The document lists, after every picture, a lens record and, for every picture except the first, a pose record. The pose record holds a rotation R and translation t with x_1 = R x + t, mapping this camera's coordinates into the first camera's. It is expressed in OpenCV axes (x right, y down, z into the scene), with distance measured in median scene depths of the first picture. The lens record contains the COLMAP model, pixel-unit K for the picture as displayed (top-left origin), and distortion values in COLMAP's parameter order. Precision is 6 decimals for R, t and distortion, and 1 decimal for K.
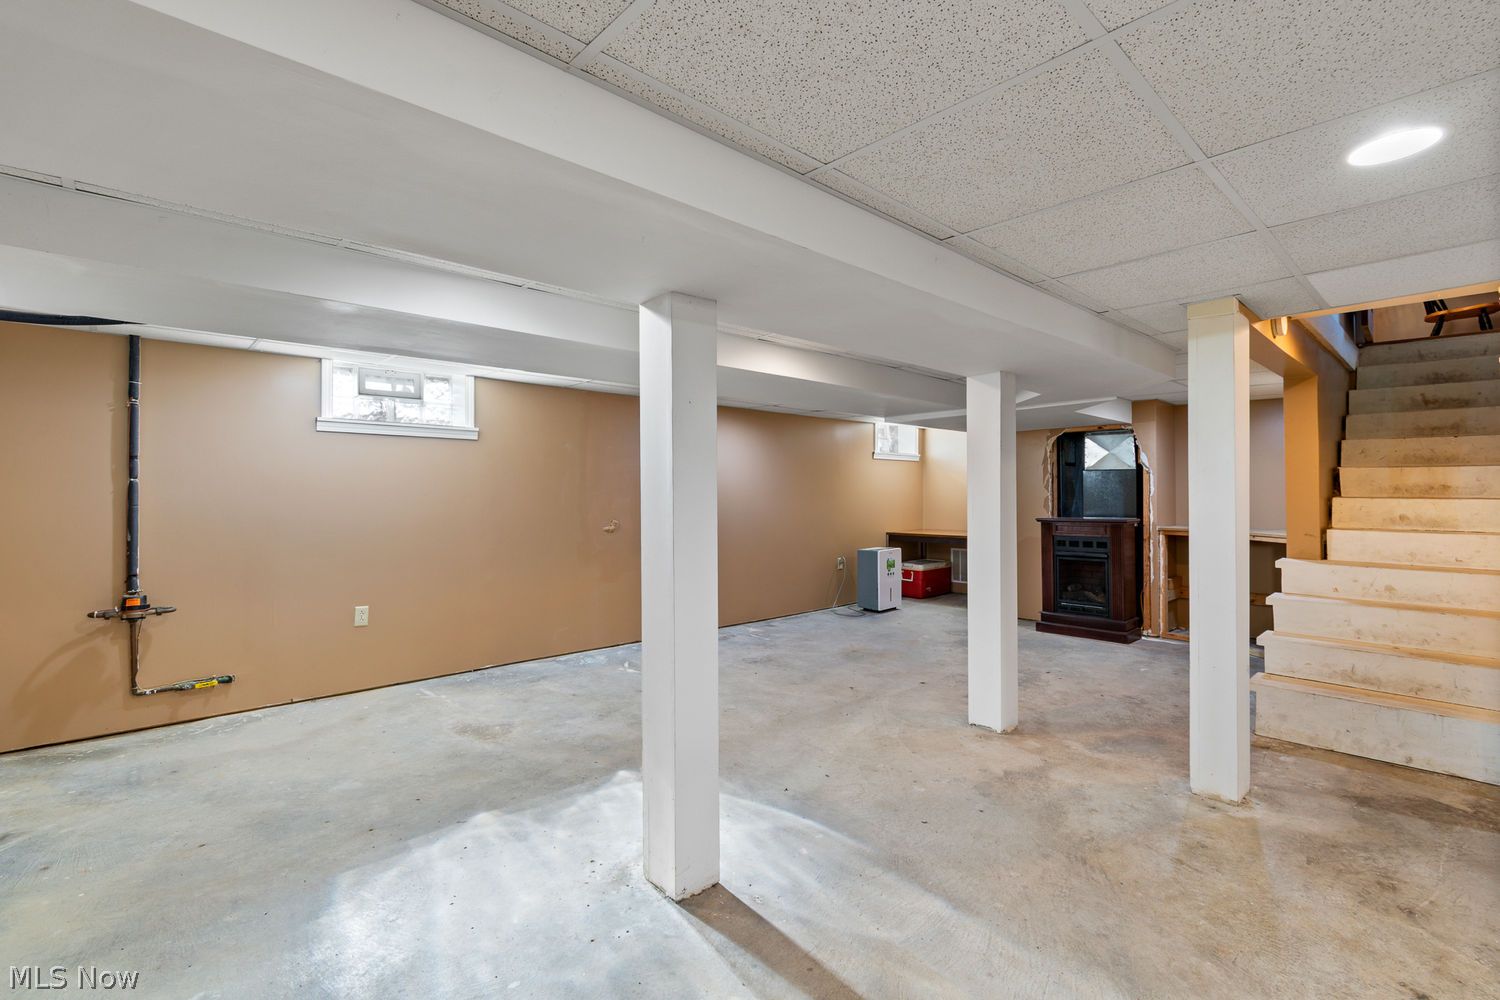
lens RADIAL K [[671.7, 0, 758.1], [0, 671.7, 500.5], [0, 0, 1]] dist [-0.000506, -0.000605]
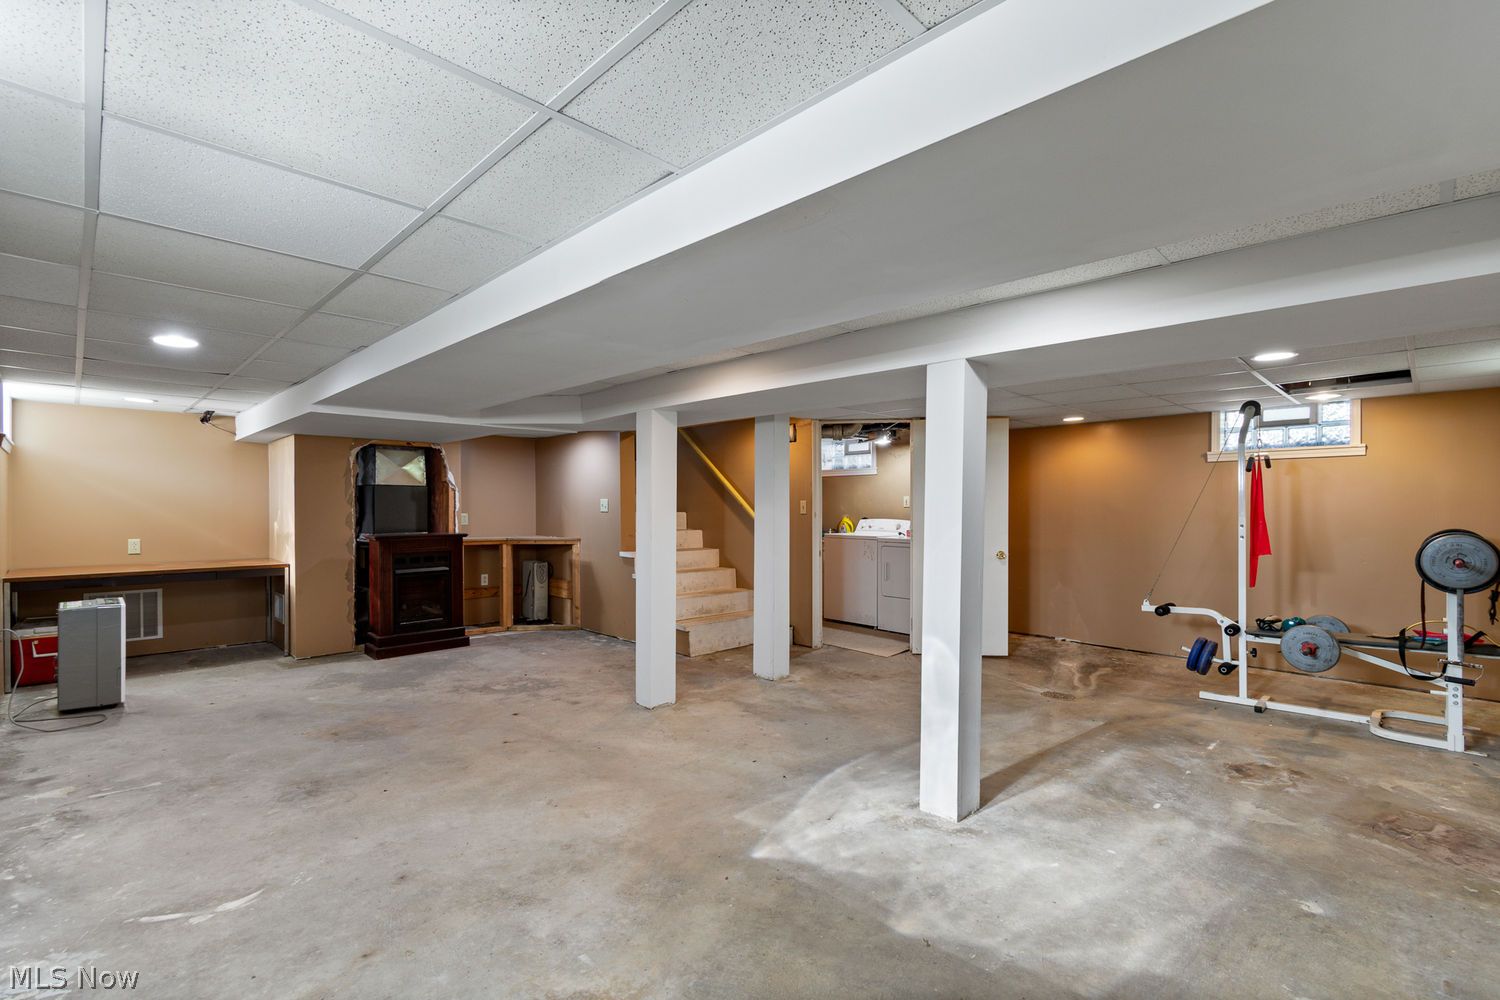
lens RADIAL K [[664.0, 0, 757.8], [0, 664.0, 495.5], [0, 0, 1]] dist [0.000573, -0.001107]
pose [[-0.035108, 0.018300, 0.999216, -0.986116], [0.009845, 0.999790, -0.017964, -0.014320], [-0.999335, 0.009207, -0.035280, 0.999109]]
